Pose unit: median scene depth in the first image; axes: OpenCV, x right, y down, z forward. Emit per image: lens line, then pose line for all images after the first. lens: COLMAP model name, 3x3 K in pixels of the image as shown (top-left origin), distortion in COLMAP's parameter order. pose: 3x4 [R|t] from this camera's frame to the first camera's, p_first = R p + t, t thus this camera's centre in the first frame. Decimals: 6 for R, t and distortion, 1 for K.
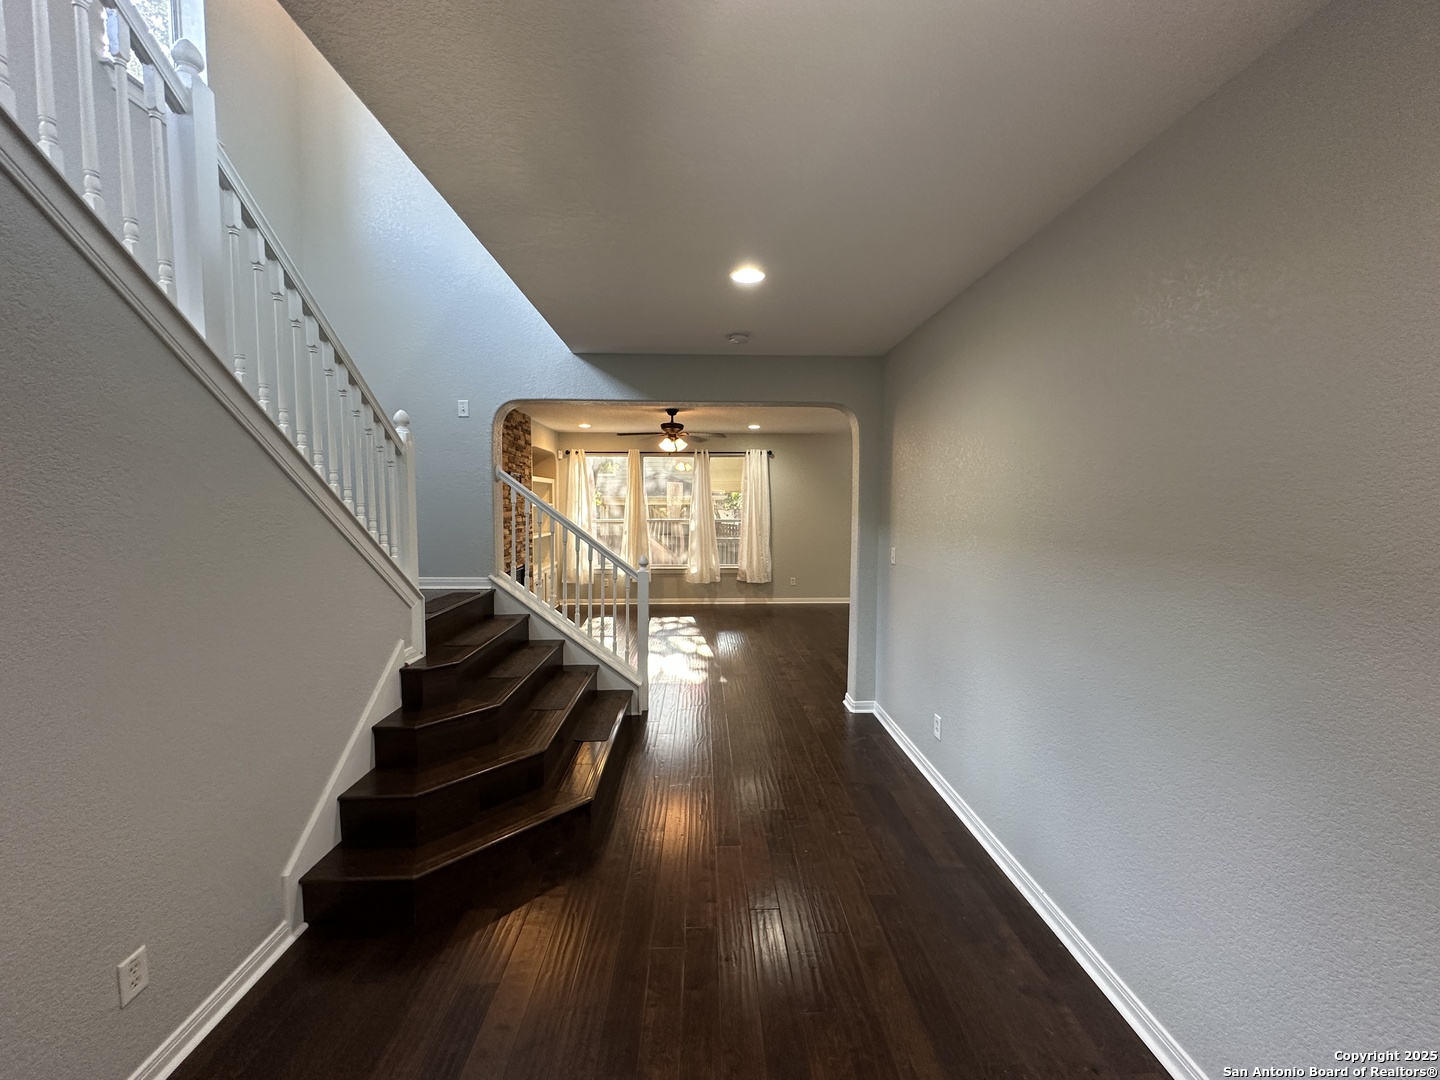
lens RADIAL K [[573.0, 0, 722.1], [0, 573.0, 537.2], [0, 0, 1]] dist [-0.003032, 0.000747]
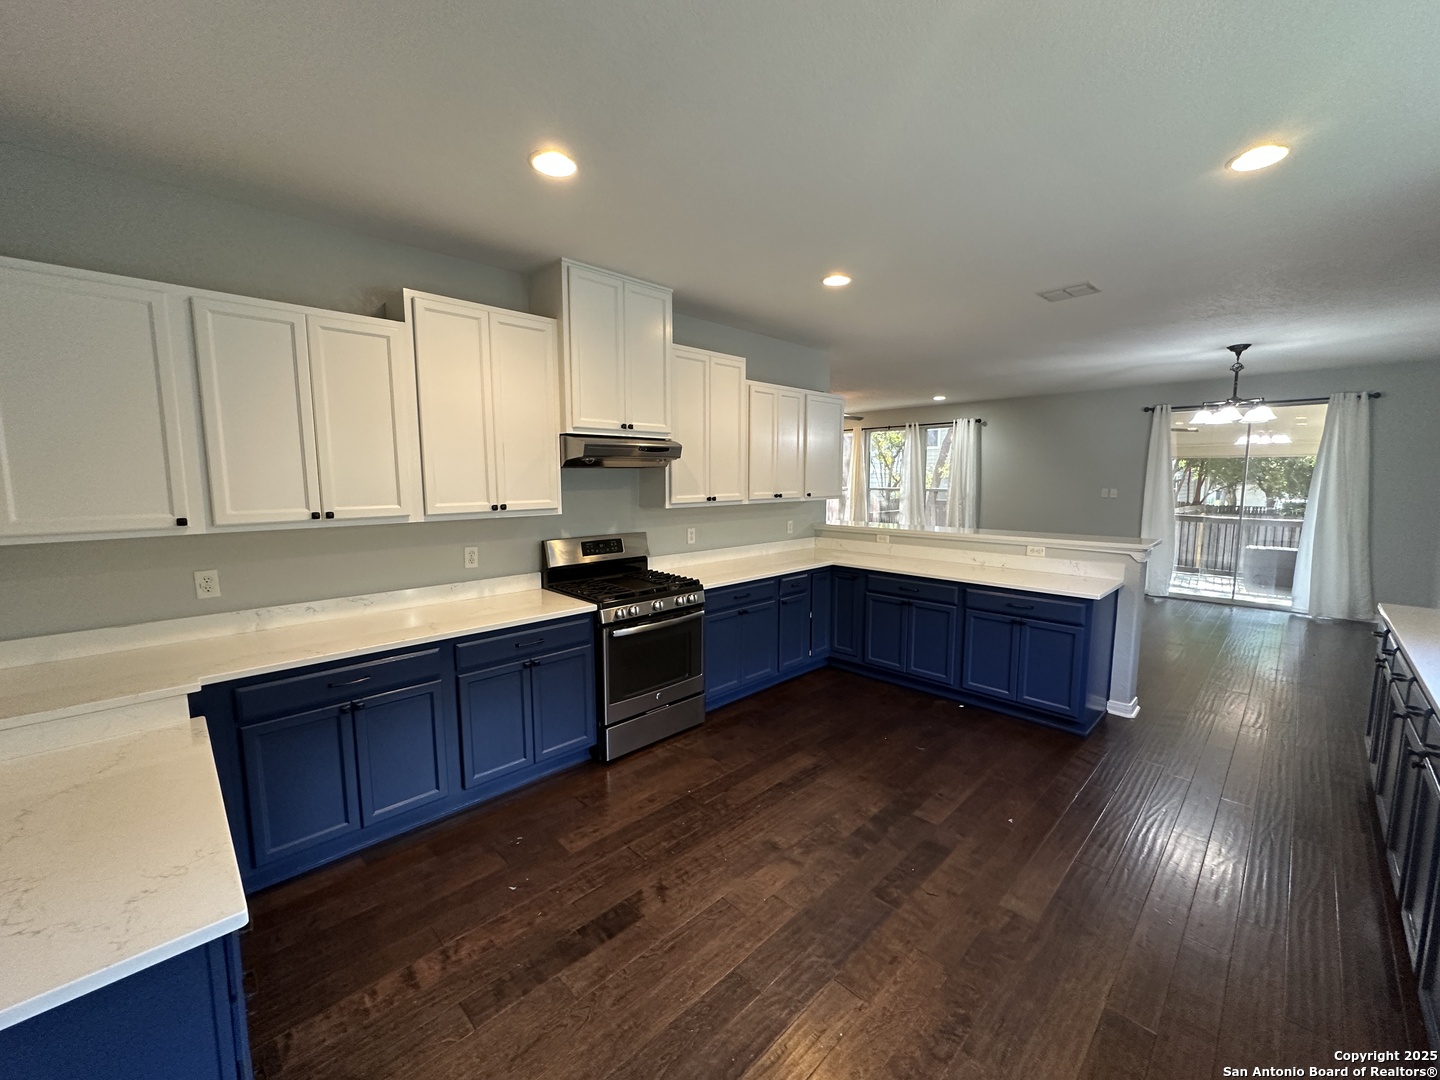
lens RADIAL K [[573.0, 0, 722.7], [0, 573.0, 539.0], [0, 0, 1]] dist [-0.003032, 0.000747]
pose [[0.676295, 0.079917, -0.732283, 0.515088], [-0.041000, 0.996640, 0.070901, 0.001904], [0.735489, -0.017926, 0.677299, 0.012917]]
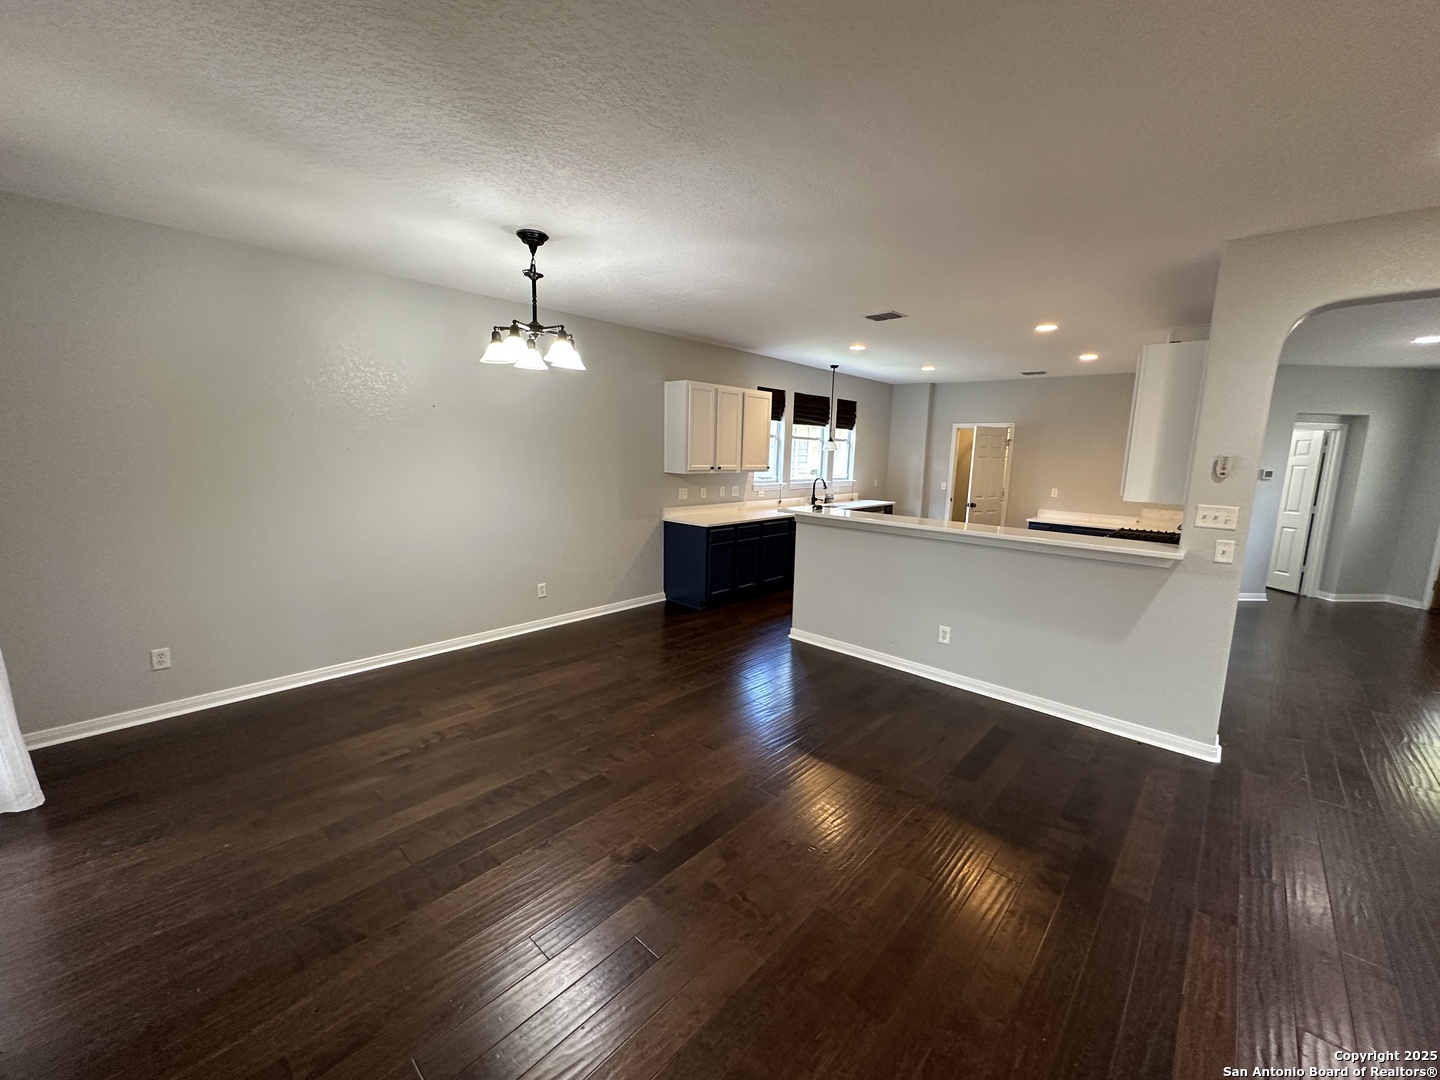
lens RADIAL K [[573.0, 0, 721.4], [0, 573.0, 538.6], [0, 0, 1]] dist [-0.003032, 0.000747]
pose [[-0.712387, -0.128172, 0.689984, 0.100468], [0.013462, 0.980504, 0.196039, -0.055986], [-0.701658, 0.148944, -0.696772, 0.941382]]
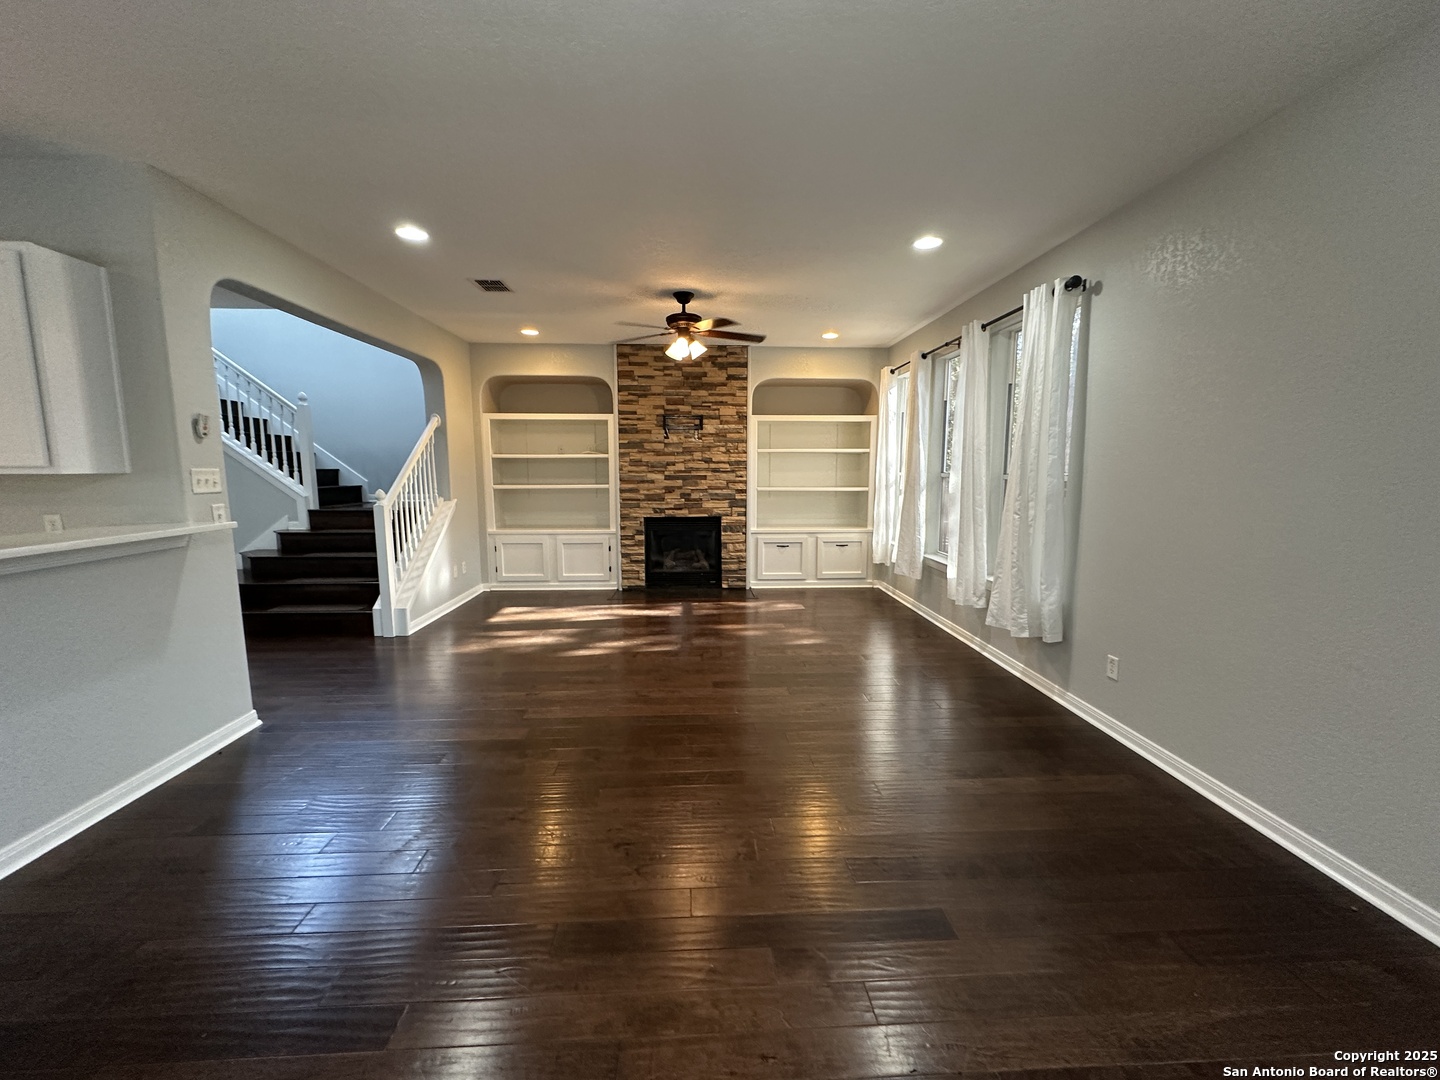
lens RADIAL K [[573.0, 0, 719.1], [0, 573.0, 537.8], [0, 0, 1]] dist [-0.003032, 0.000747]
pose [[0.014486, 0.122484, -0.992365, 0.442162], [-0.059427, 0.990820, 0.121426, -0.022650], [0.998128, 0.057214, 0.021631, 0.777876]]
